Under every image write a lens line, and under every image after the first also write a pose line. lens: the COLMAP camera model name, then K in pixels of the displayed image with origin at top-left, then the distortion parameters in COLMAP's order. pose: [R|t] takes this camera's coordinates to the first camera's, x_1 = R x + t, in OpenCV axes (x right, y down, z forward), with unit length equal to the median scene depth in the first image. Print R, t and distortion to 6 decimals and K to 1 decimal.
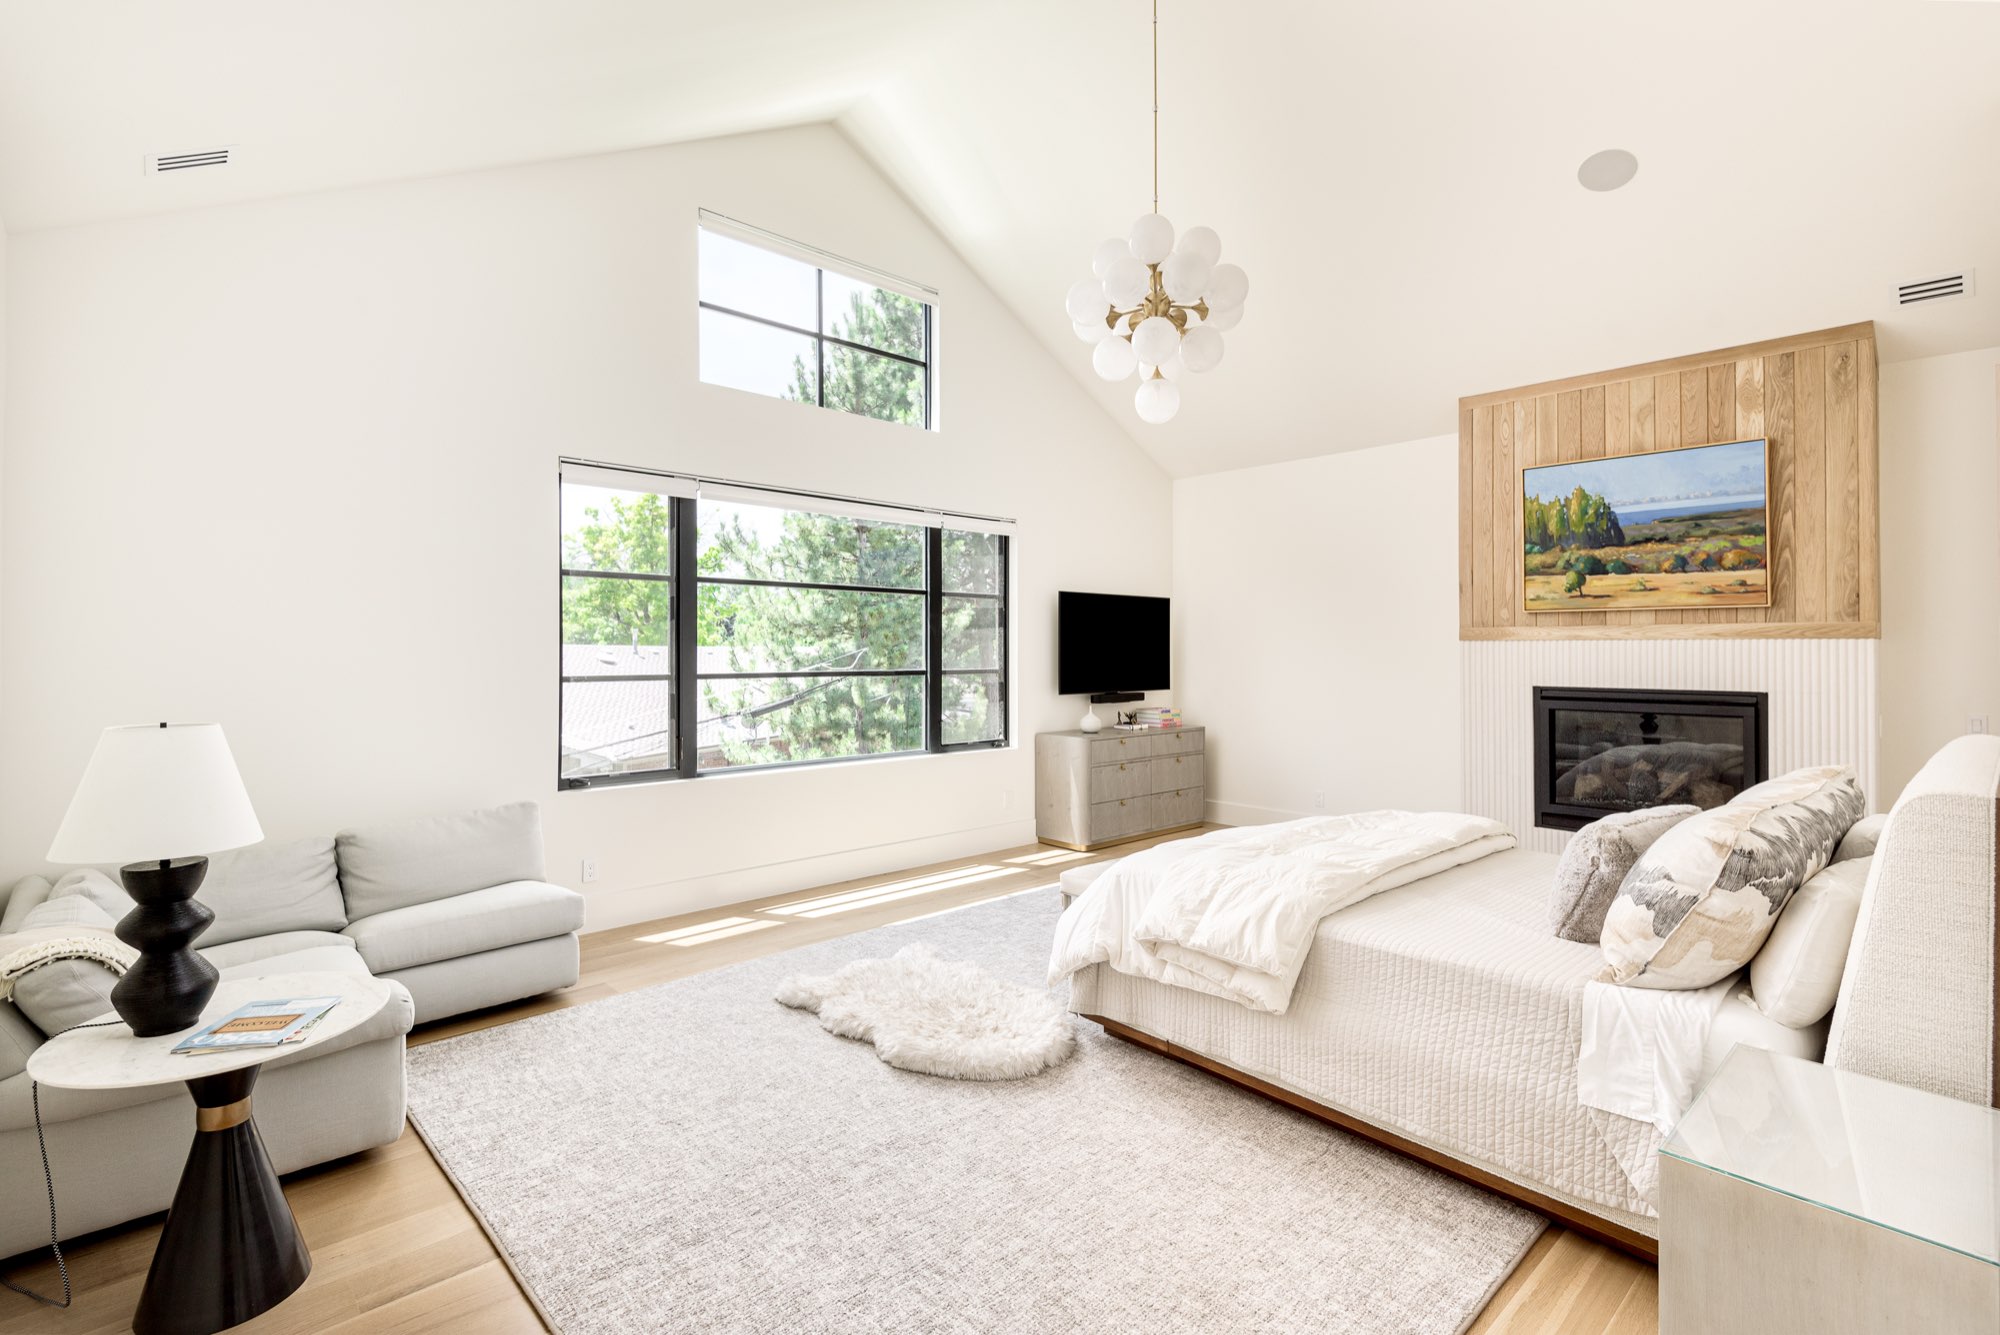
lens RADIAL K [[898.7, 0, 999.8], [0, 898.7, 635.0], [0, 0, 1]] dist [0.027317, -0.018789]
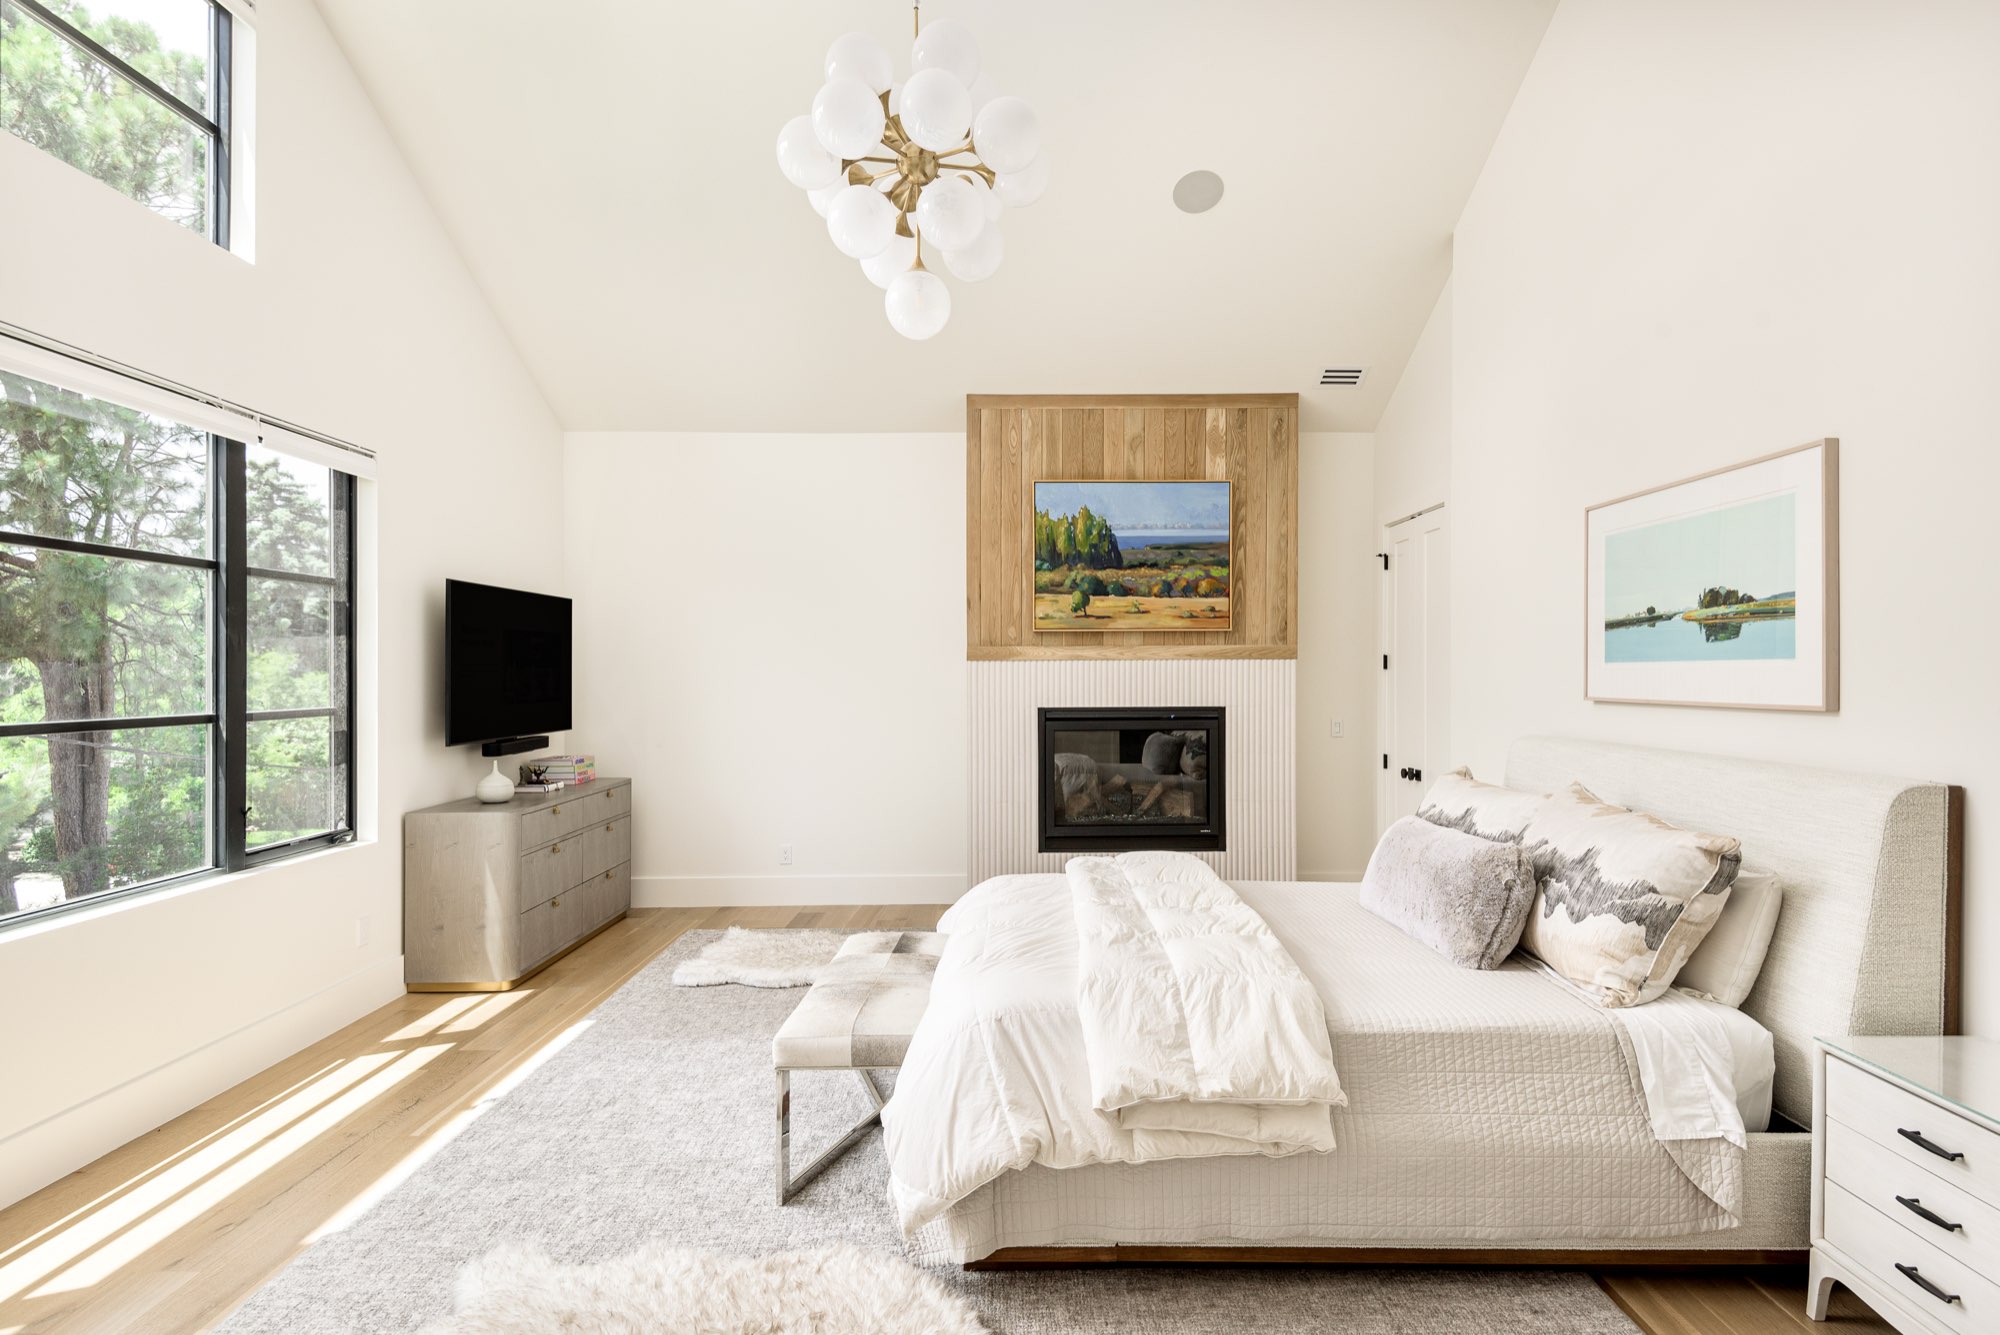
lens RADIAL K [[1019.5, 0, 1000.0], [0, 1019.5, 667.5], [0, 0, 1]] dist [0.039138, -0.034186]
pose [[0.678918, -0.002434, 0.734210, -0.256307], [-0.006232, 0.999939, 0.009078, 0.004159], [-0.734188, -0.010739, 0.678862, 0.314592]]
